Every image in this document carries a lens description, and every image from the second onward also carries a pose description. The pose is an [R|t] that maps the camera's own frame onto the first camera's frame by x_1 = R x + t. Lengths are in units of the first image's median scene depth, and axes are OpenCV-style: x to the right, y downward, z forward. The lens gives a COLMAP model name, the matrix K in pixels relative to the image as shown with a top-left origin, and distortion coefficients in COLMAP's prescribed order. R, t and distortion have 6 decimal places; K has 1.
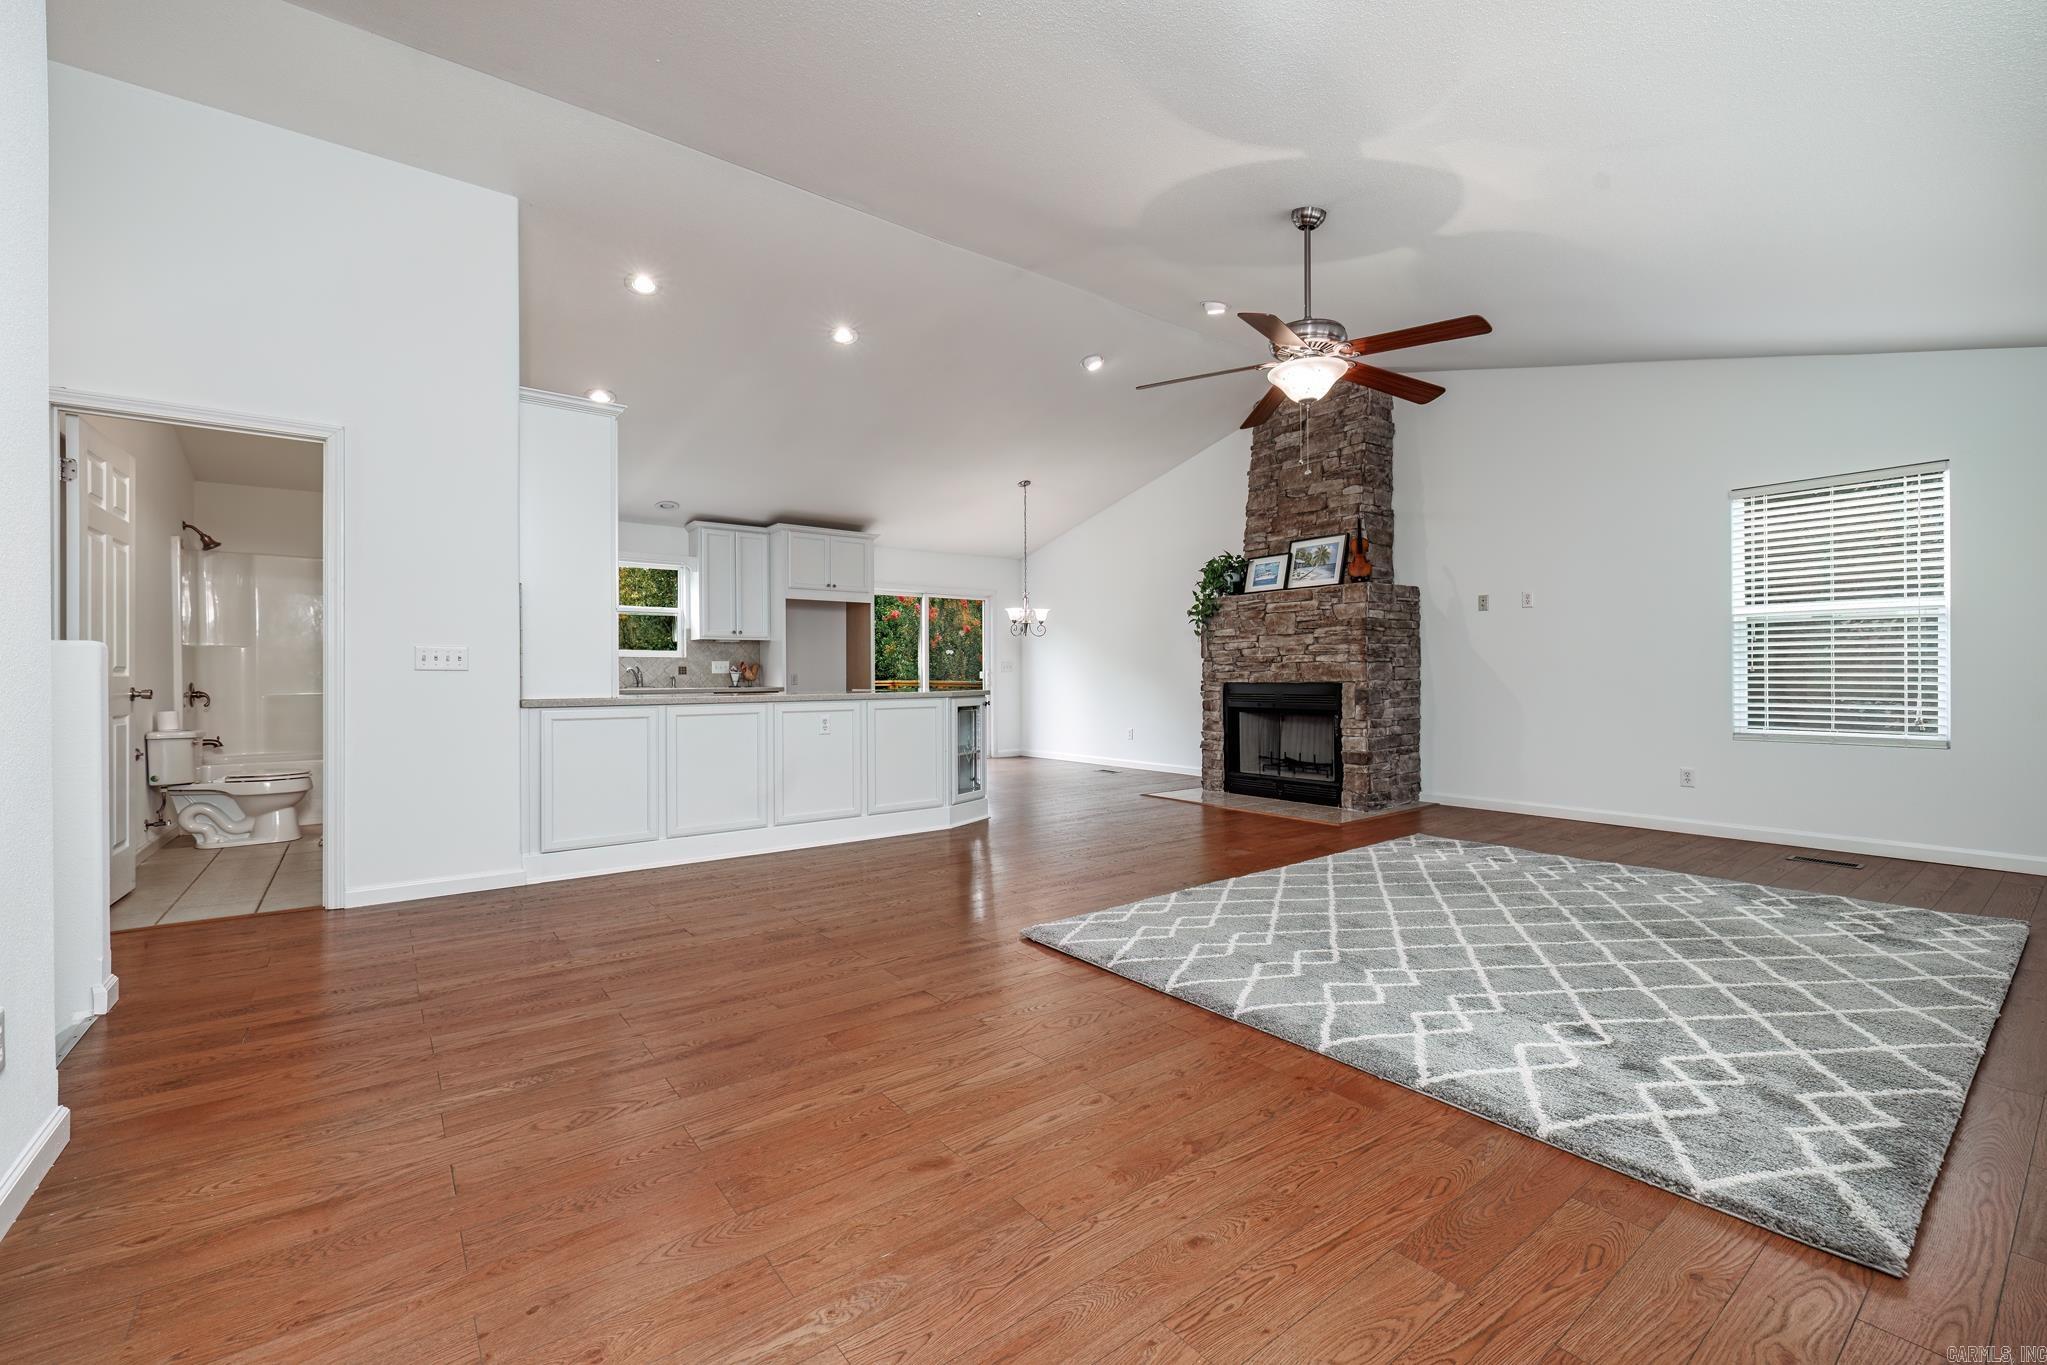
lens RADIAL K [[857.3, 0, 1042.5], [0, 857.3, 674.0], [0, 0, 1]] dist [-0.002627, -0.000357]
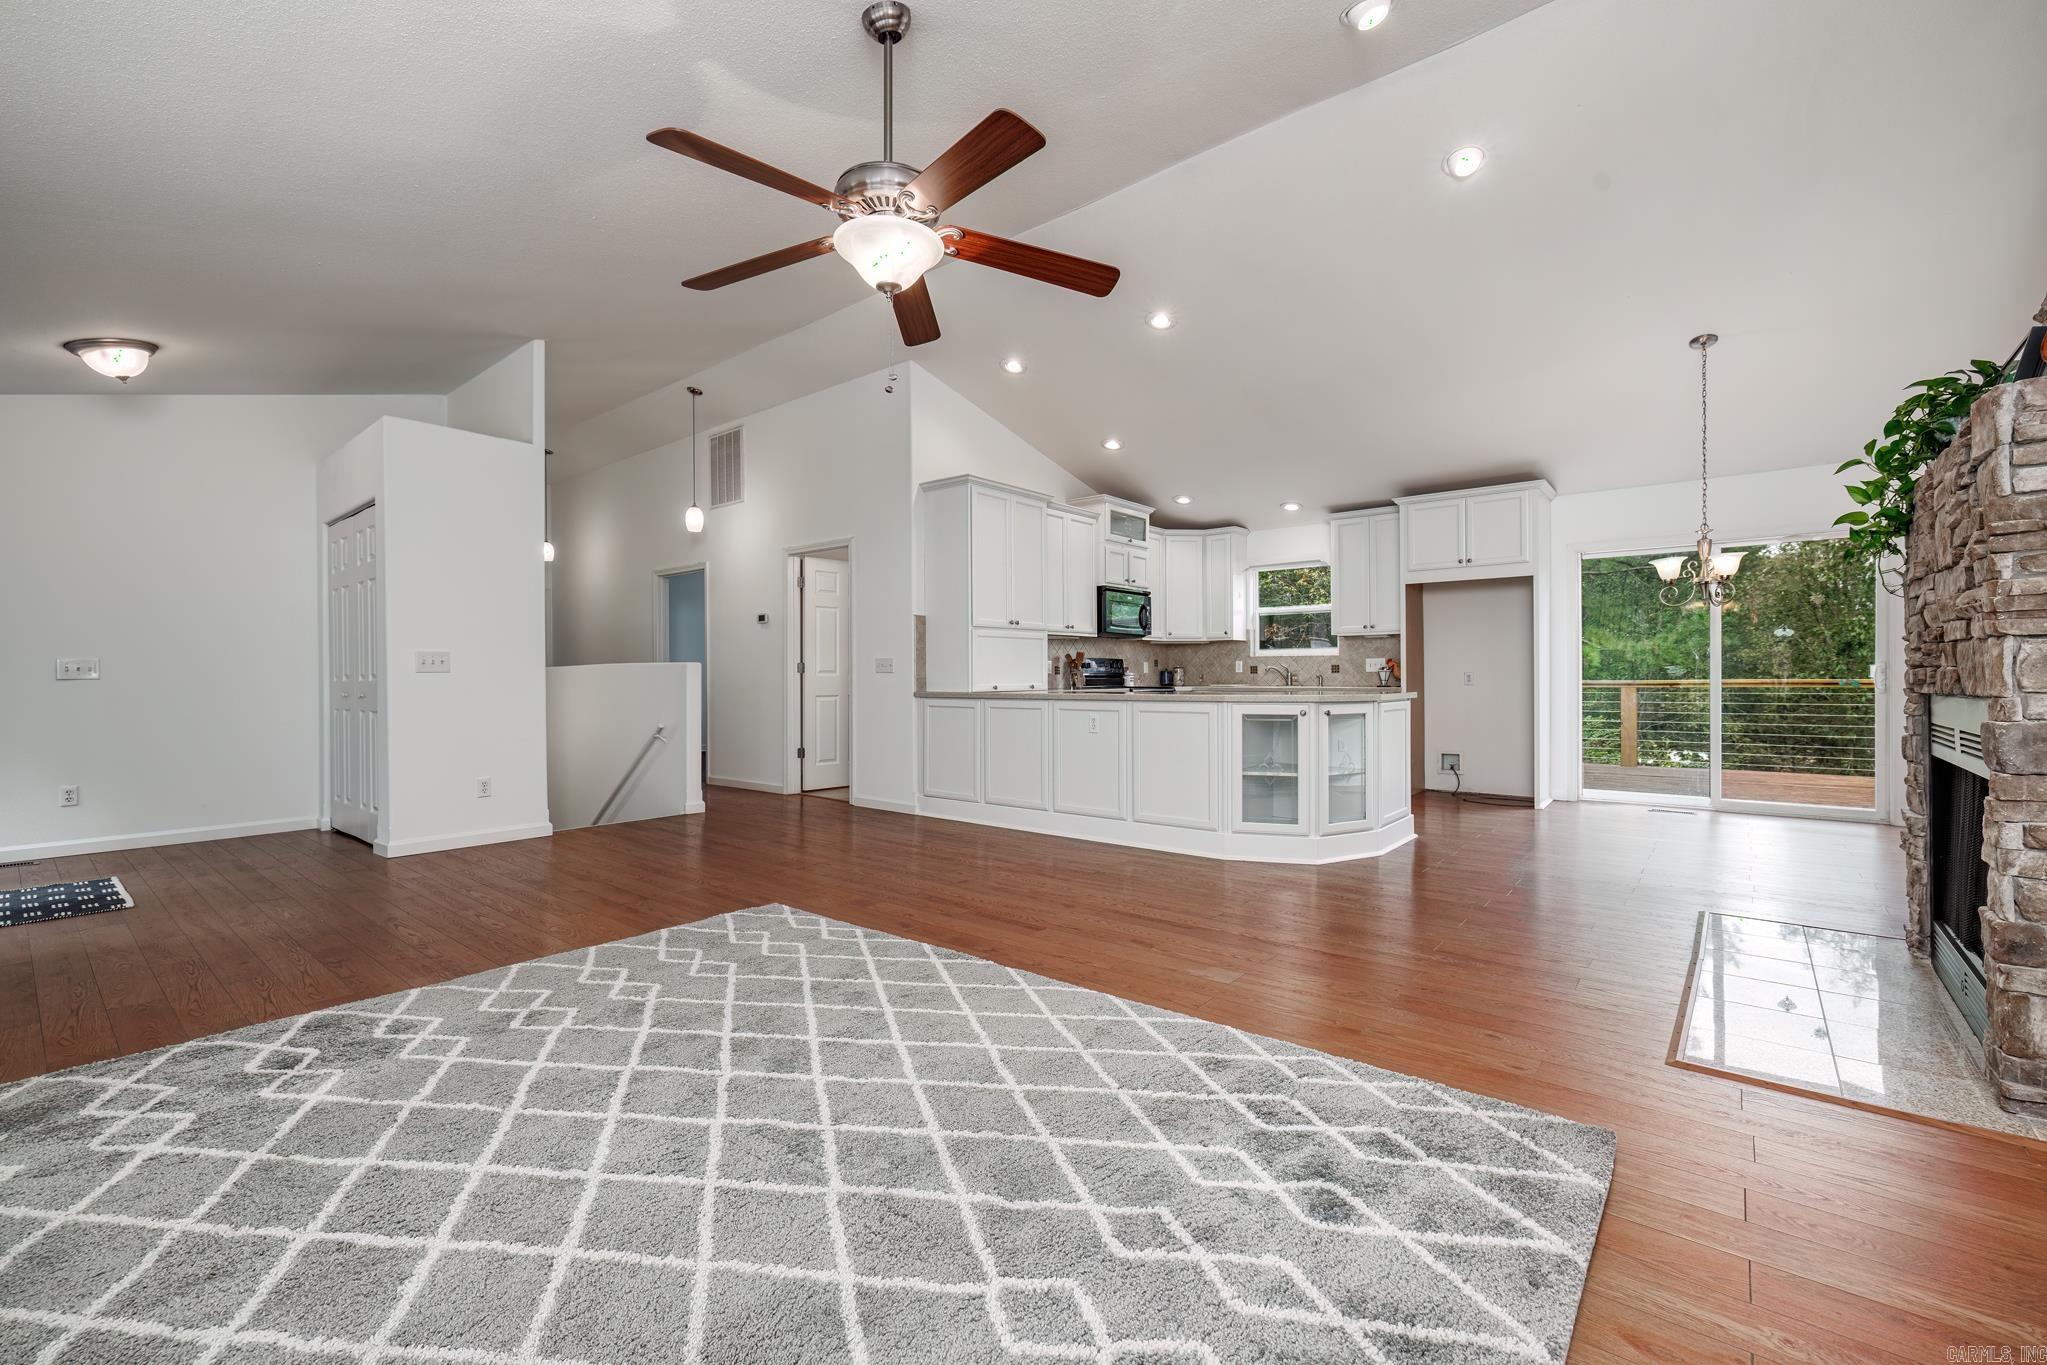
lens RADIAL K [[857.3, 0, 994.4], [0, 857.3, 671.4], [0, 0, 1]] dist [-0.002627, -0.000357]
pose [[0.187979, -0.002475, -0.982170, 0.543550], [0.006054, 0.999981, -0.001361, -0.002337], [0.982154, -0.005690, 0.187991, 0.518507]]
